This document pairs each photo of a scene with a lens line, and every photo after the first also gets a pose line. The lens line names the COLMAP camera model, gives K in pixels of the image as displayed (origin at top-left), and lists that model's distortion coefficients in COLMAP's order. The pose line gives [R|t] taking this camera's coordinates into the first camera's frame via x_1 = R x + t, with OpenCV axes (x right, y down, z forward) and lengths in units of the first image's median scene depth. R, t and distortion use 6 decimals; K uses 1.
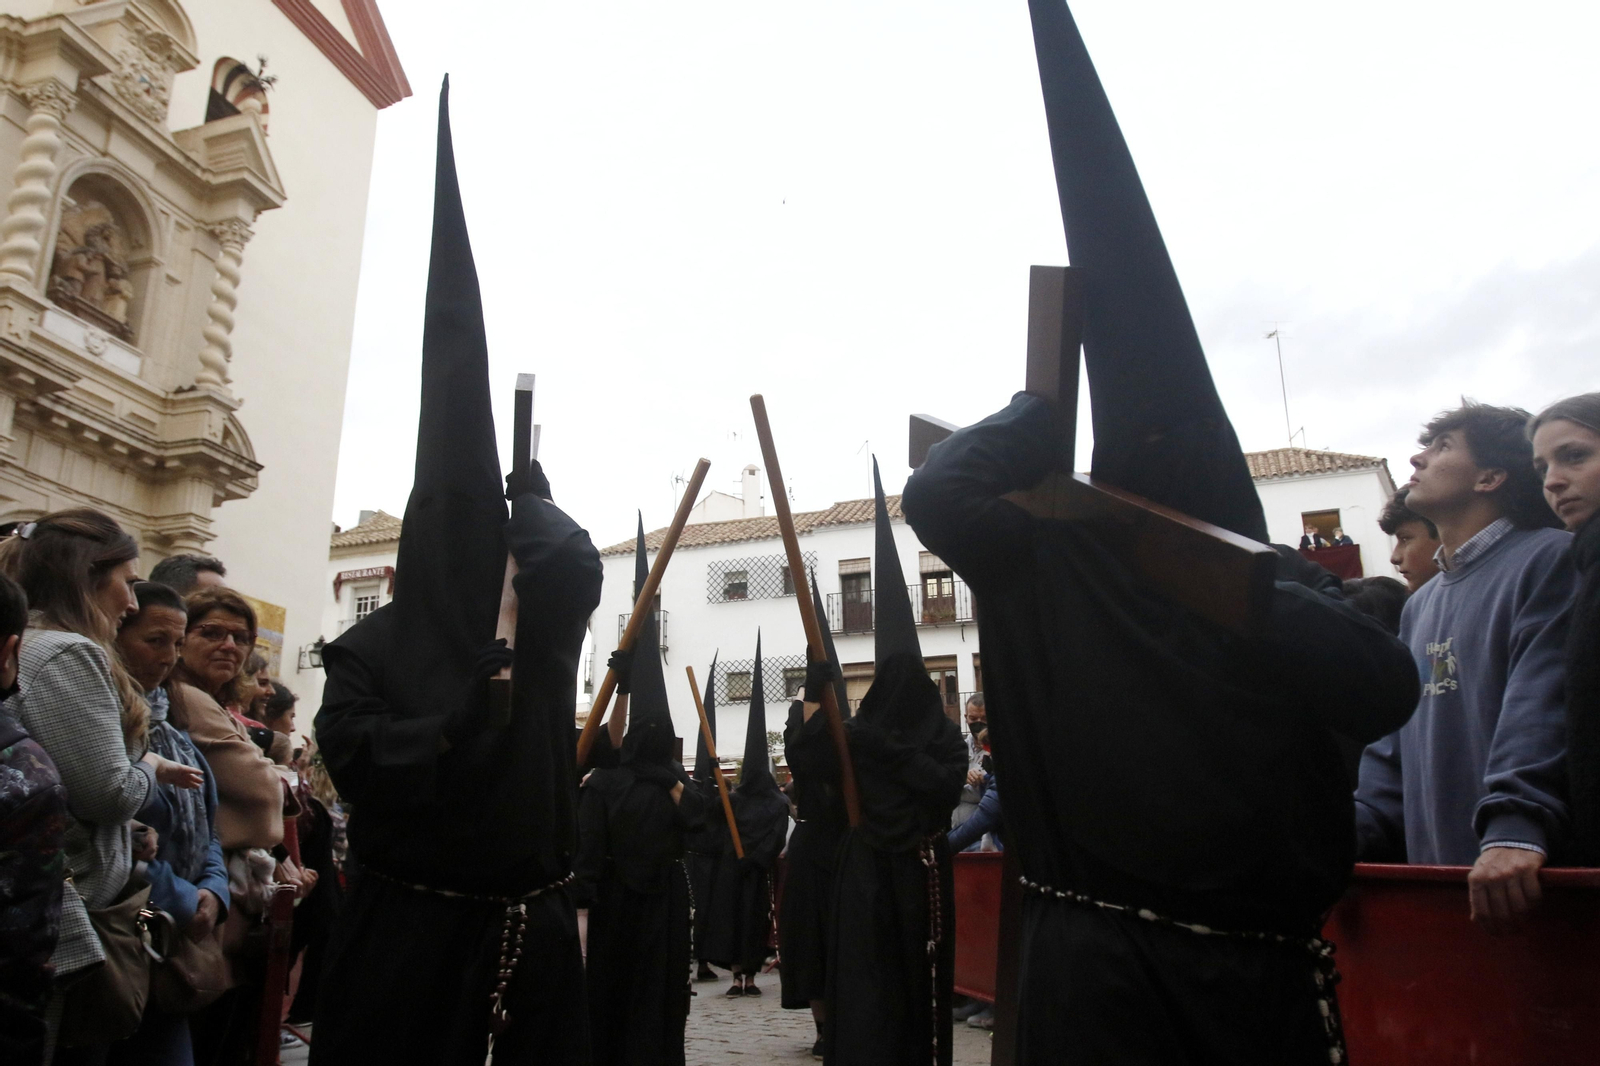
lens RADIAL K [[1161.0, 0, 800.0], [0, 1161.0, 533.0], [0, 0, 1]] dist [-0.094139, 0.055398]
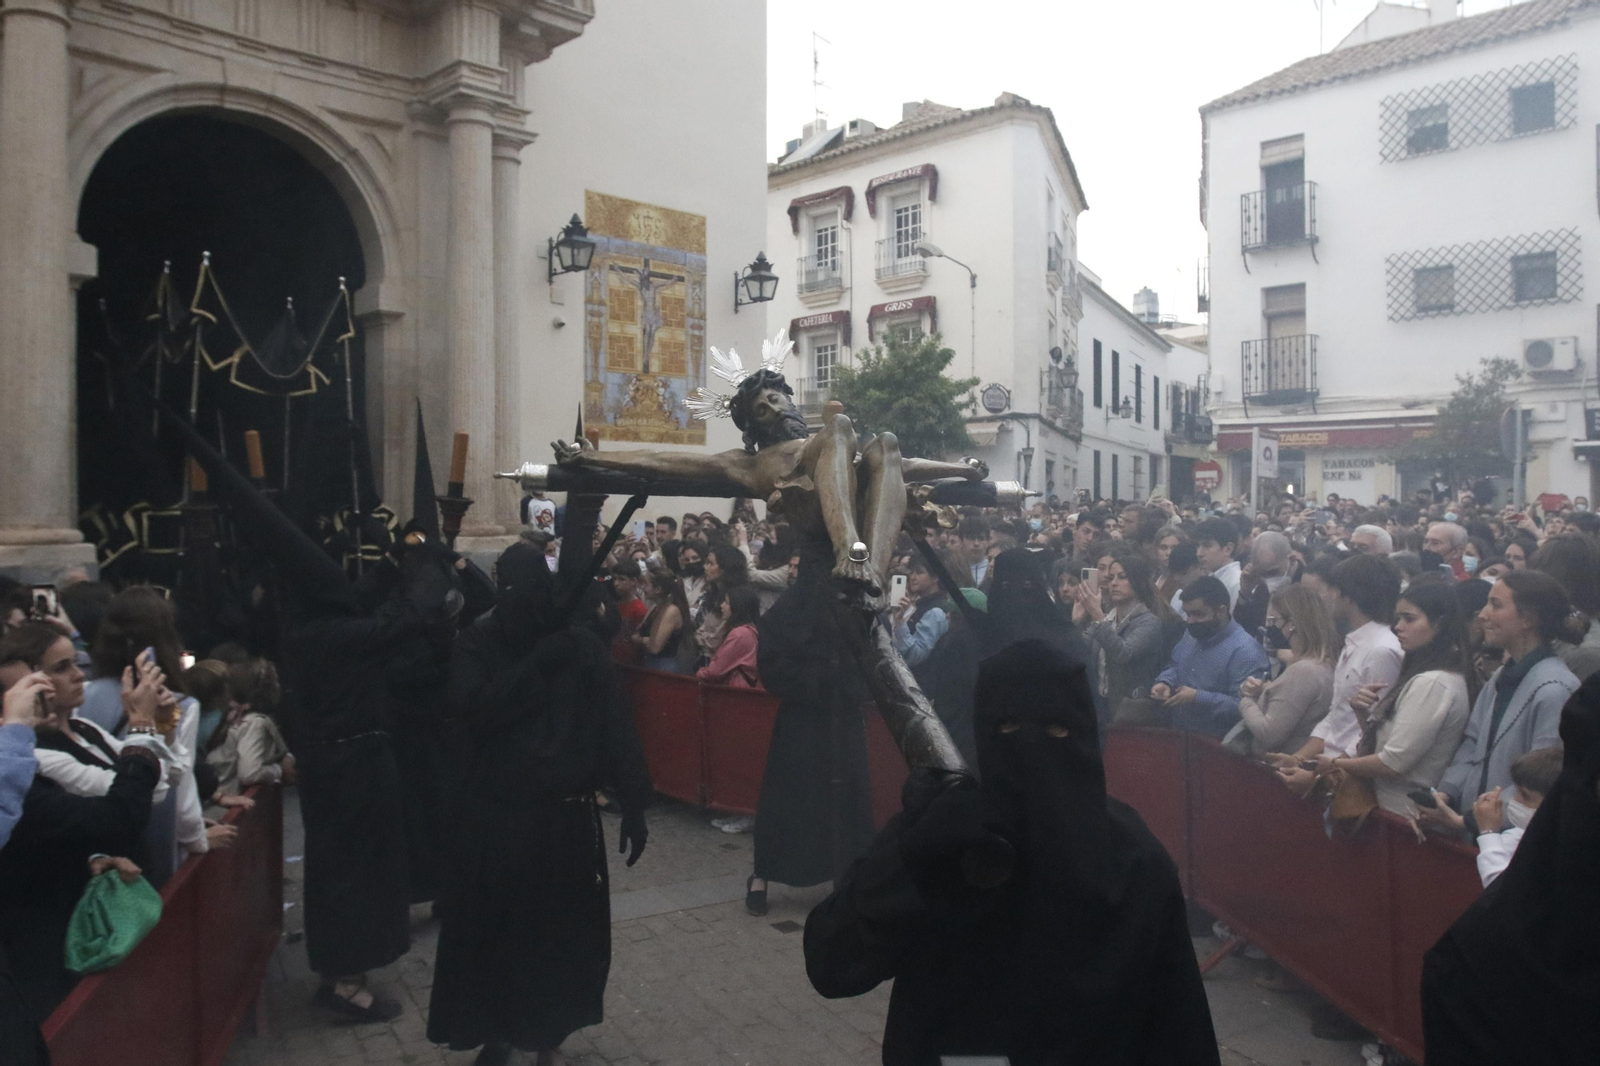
lens RADIAL K [[1237.4, 0, 800.0], [0, 1237.4, 533.0], [0, 0, 1]] dist [-0.095194, 0.054914]
pose [[0.873414, 0.024883, -0.486343, -0.061063], [0.126097, 0.953076, 0.275218, 0.063381], [0.470370, -0.301706, 0.829292, 0.460181]]
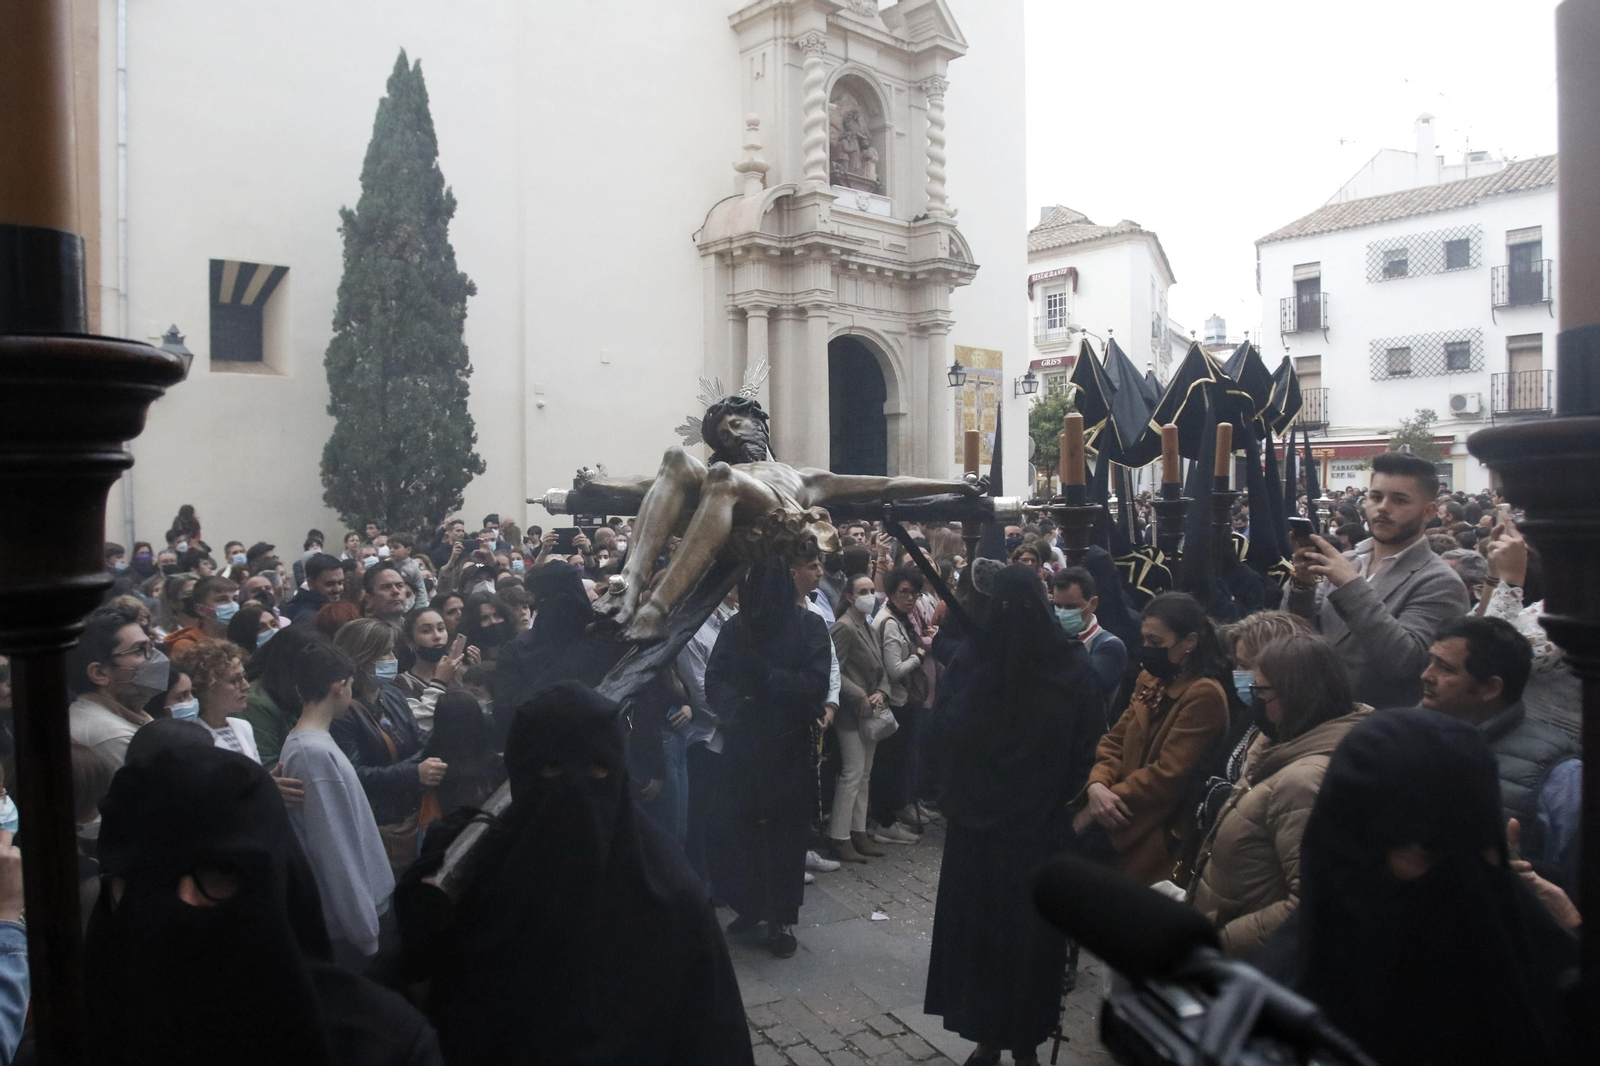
lens RADIAL K [[1161.0, 0, 800.0], [0, 1161.0, 533.0], [0, 0, 1]] dist [-0.094139, 0.055398]
pose [[0.837006, 0.025490, -0.546600, 0.118830], [0.149425, 0.950301, 0.273131, -0.166969], [0.526396, -0.310288, 0.791598, -0.322192]]
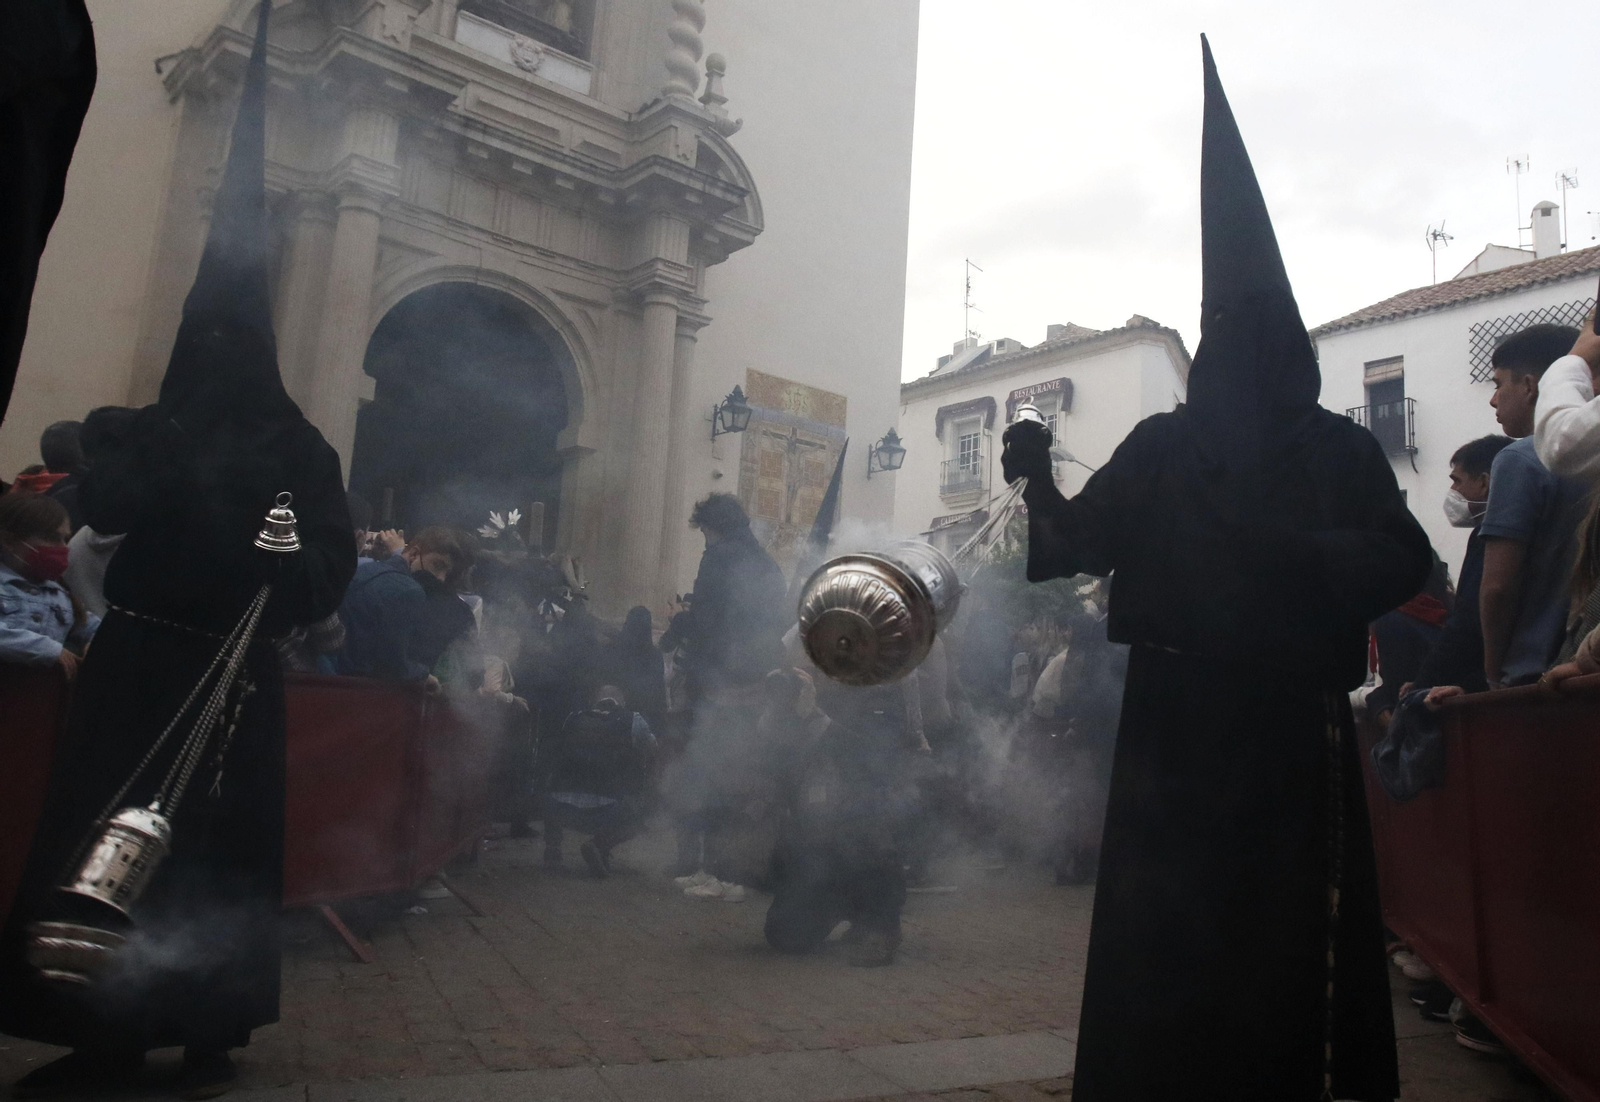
lens RADIAL K [[1273.6, 0, 867.8], [0, 1273.6, 522.6], [0, 0, 1]] dist [-0.108448, 0.073770]
pose [[0.839302, -0.030615, -0.542803, 0.041472], [0.090723, 0.992301, 0.084311, 0.097248], [0.536042, -0.120007, 0.835618, 0.324944]]
